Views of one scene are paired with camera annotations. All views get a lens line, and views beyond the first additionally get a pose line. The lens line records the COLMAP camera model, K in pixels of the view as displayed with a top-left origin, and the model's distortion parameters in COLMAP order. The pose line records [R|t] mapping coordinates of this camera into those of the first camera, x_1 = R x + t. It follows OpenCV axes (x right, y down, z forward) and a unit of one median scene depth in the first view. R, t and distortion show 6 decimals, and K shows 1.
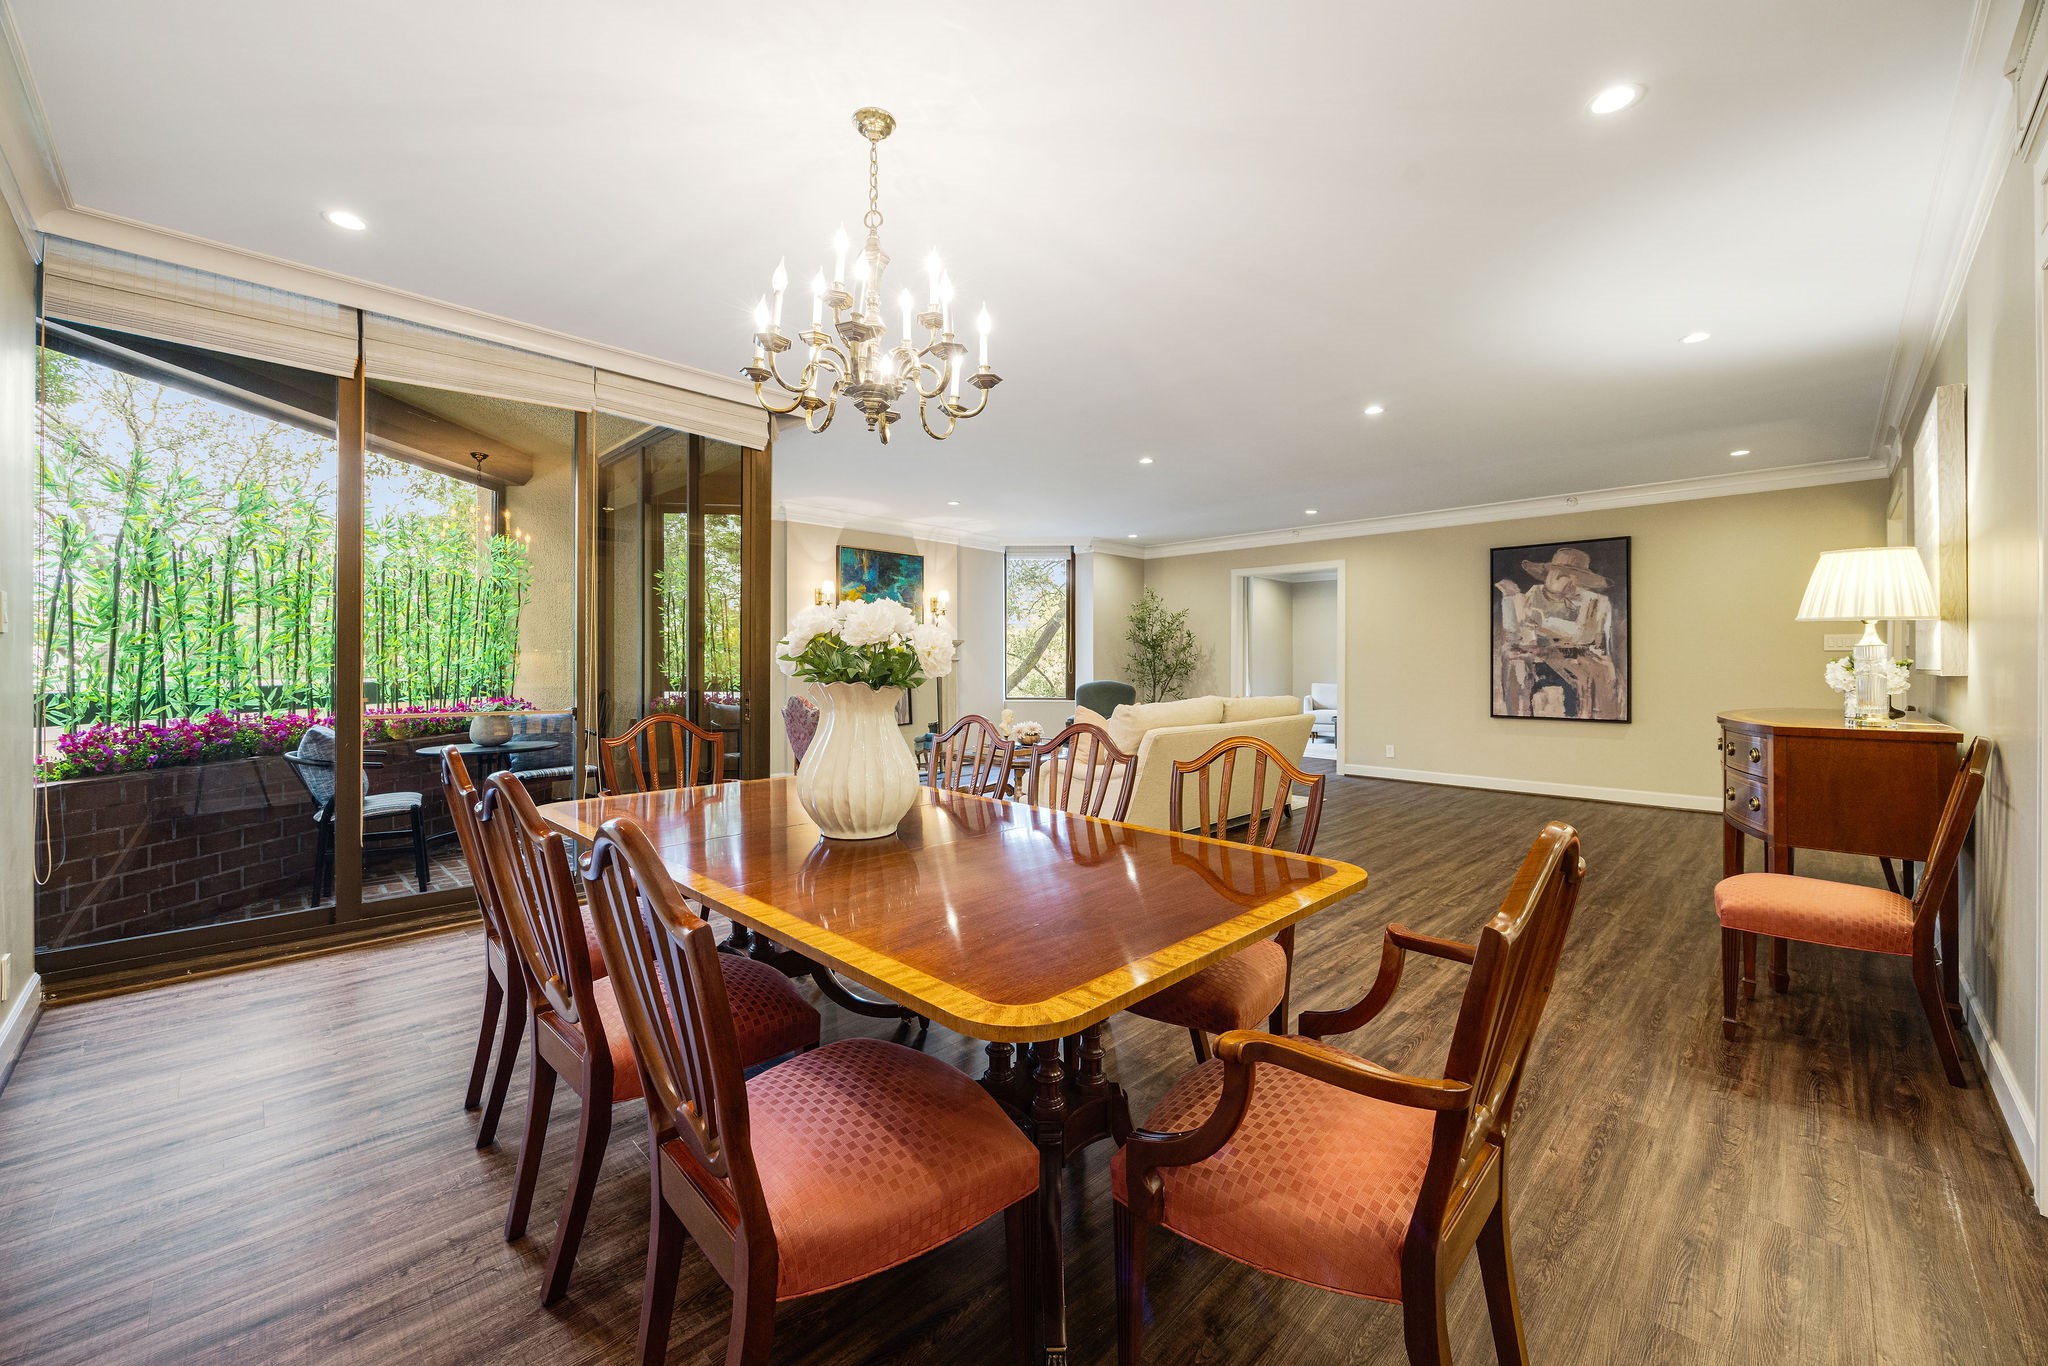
lens RADIAL K [[800.7, 0, 1023.6], [0, 800.7, 668.7], [0, 0, 1]] dist [-0.003841, -0.000371]
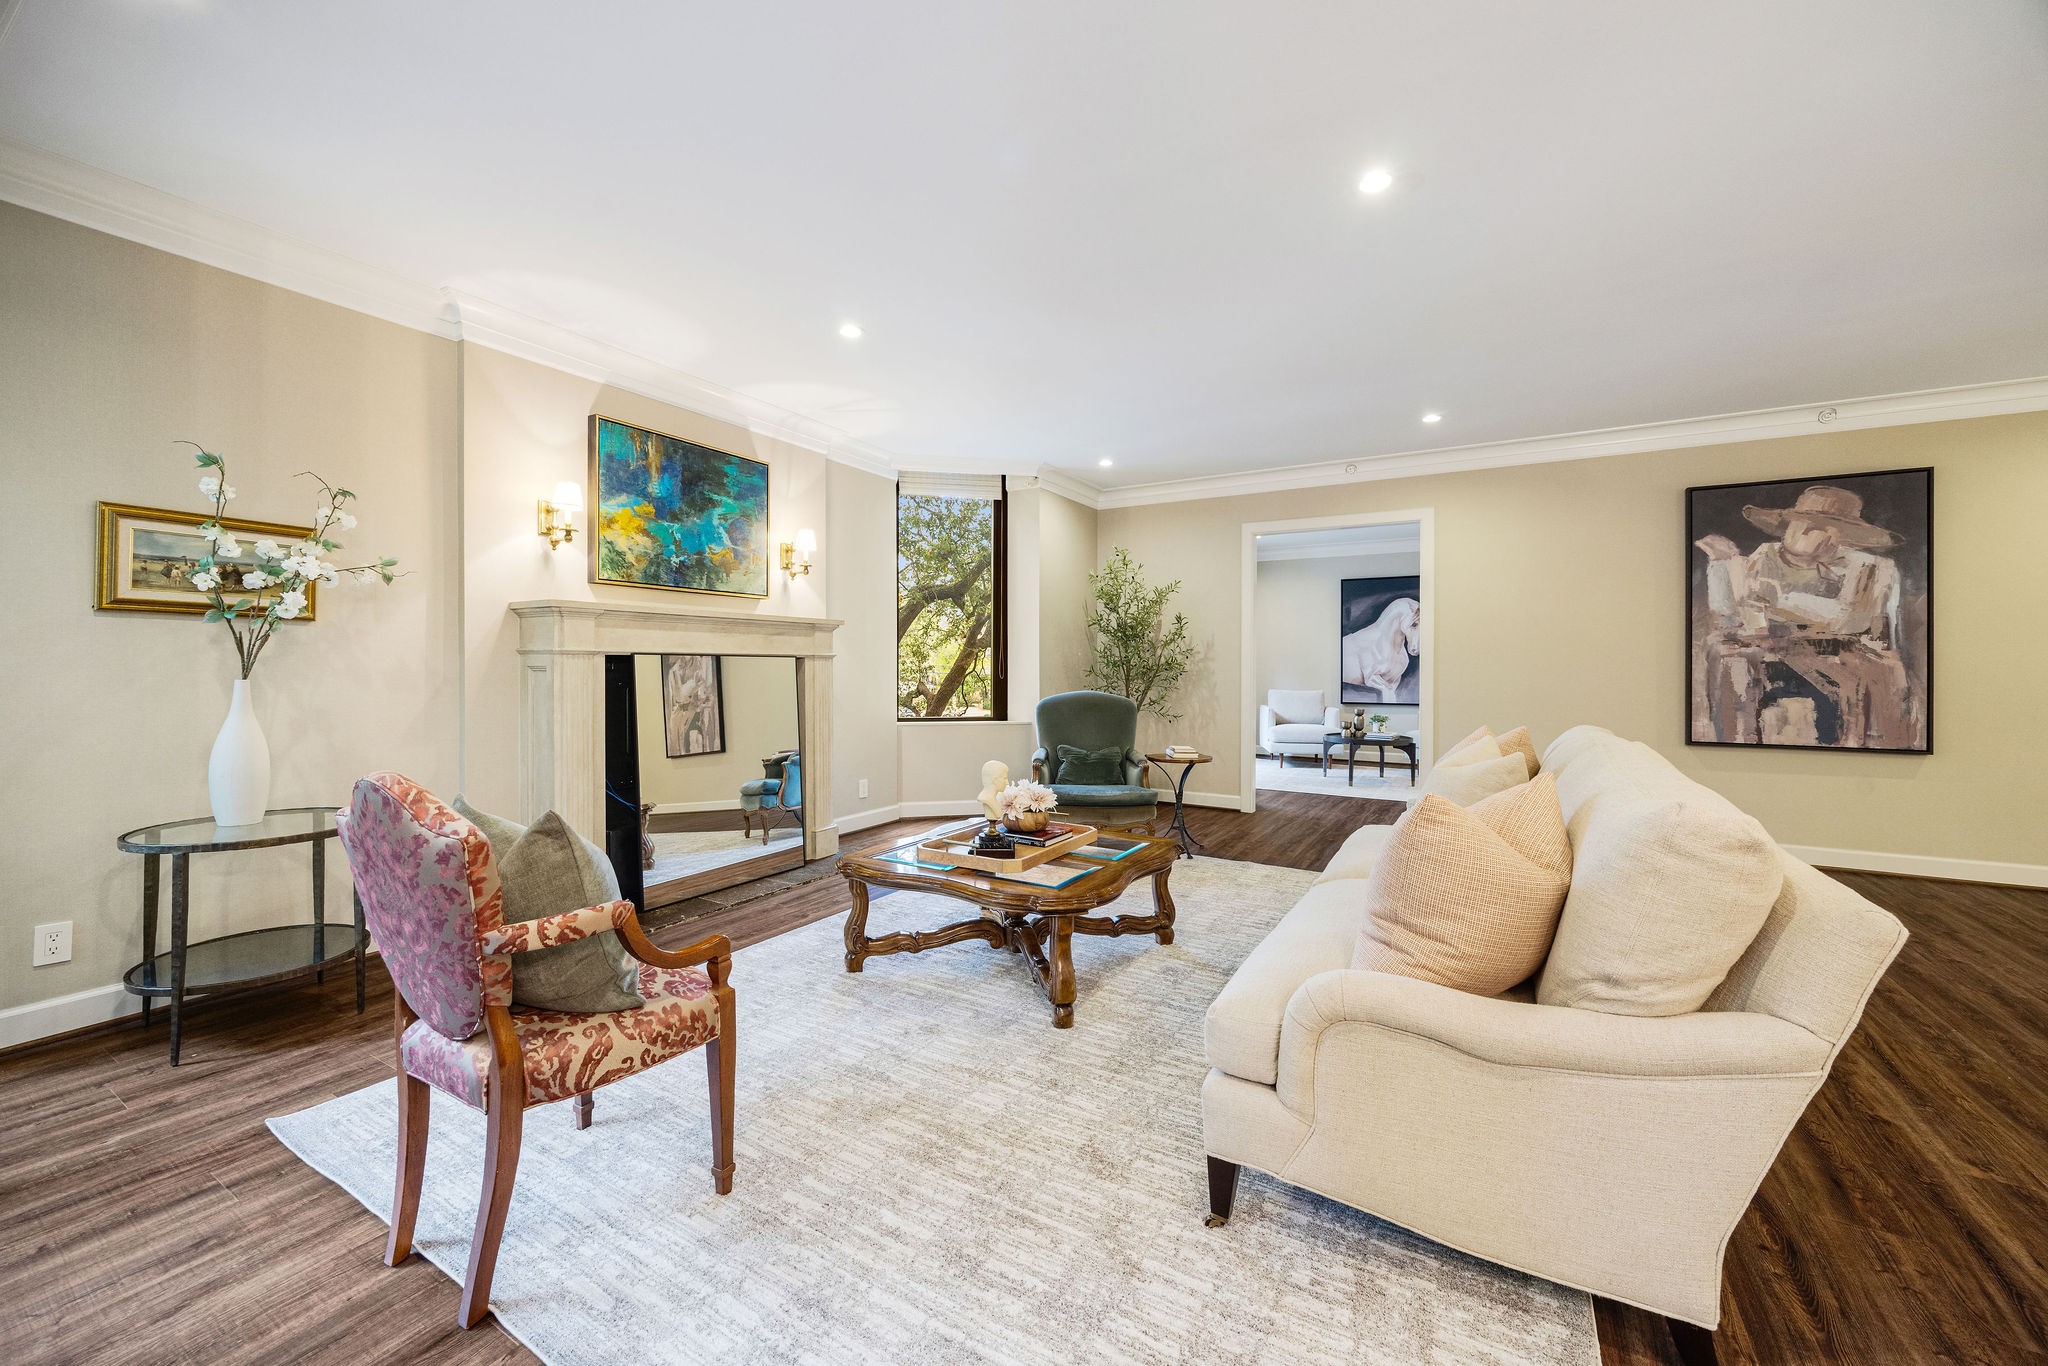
lens RADIAL K [[800.7, 0, 1023.6], [0, 800.7, 668.7], [0, 0, 1]] dist [-0.003841, -0.000371]
pose [[0.967989, -0.000206, 0.250992, -0.111094], [0.001111, 0.999993, -0.003463, -0.000206], [-0.250990, 0.003631, 0.967983, 0.514083]]
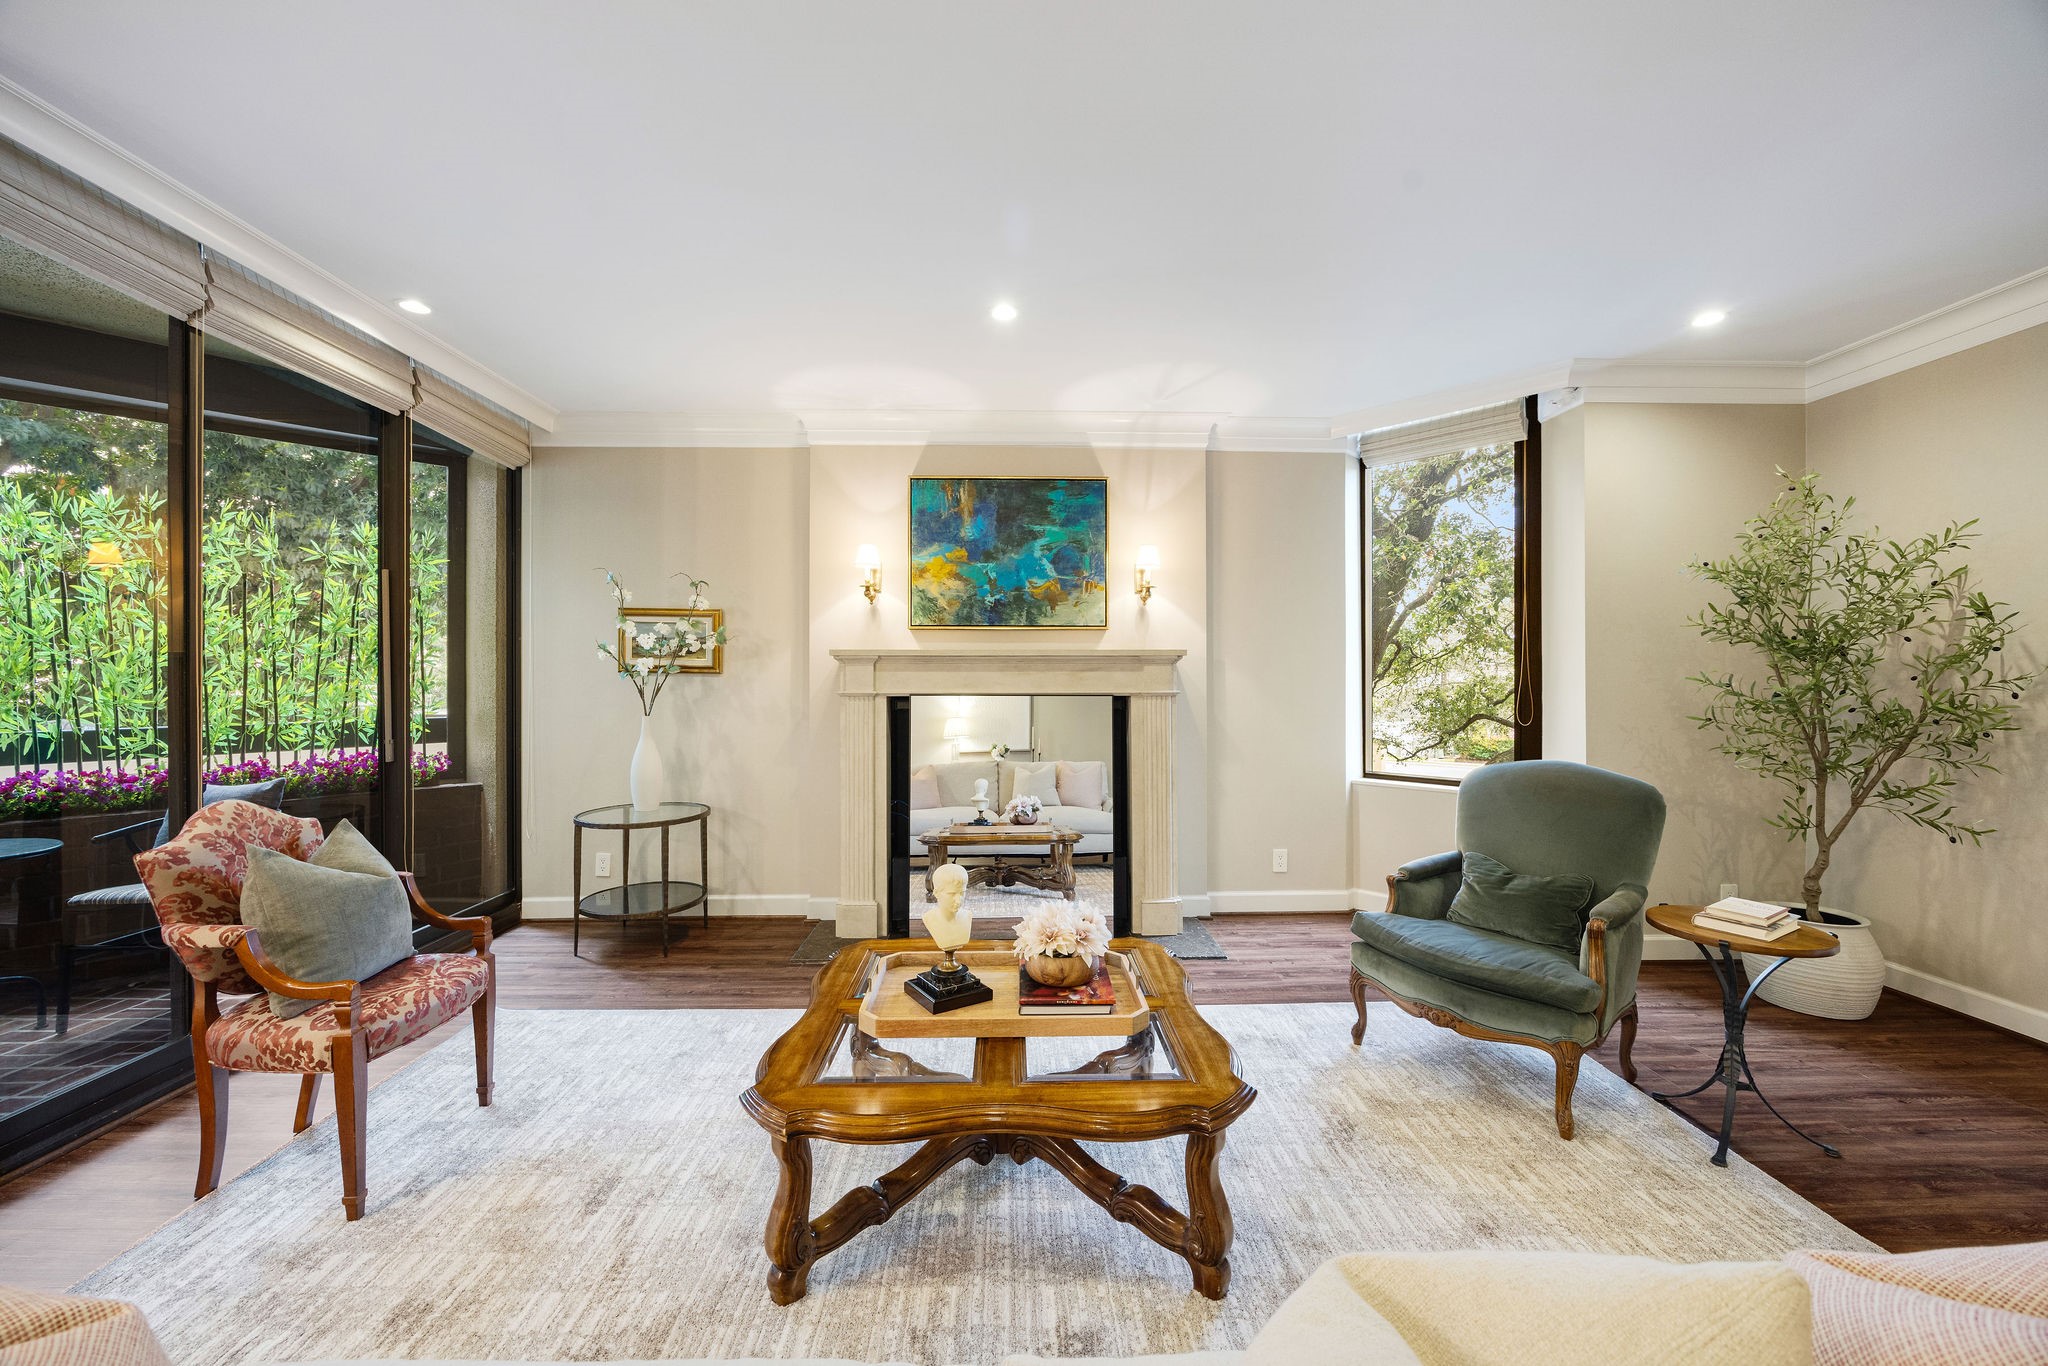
lens RADIAL K [[793.0, 0, 1024.0], [0, 793.0, 683.0], [0, 0, 1]] dist [-0.003204, -0.000283]
pose [[0.724679, 0.001614, -0.689084, 0.200444], [-0.002739, 0.999996, -0.000539, -0.019768], [0.689081, 0.002278, 0.724681, 0.733667]]
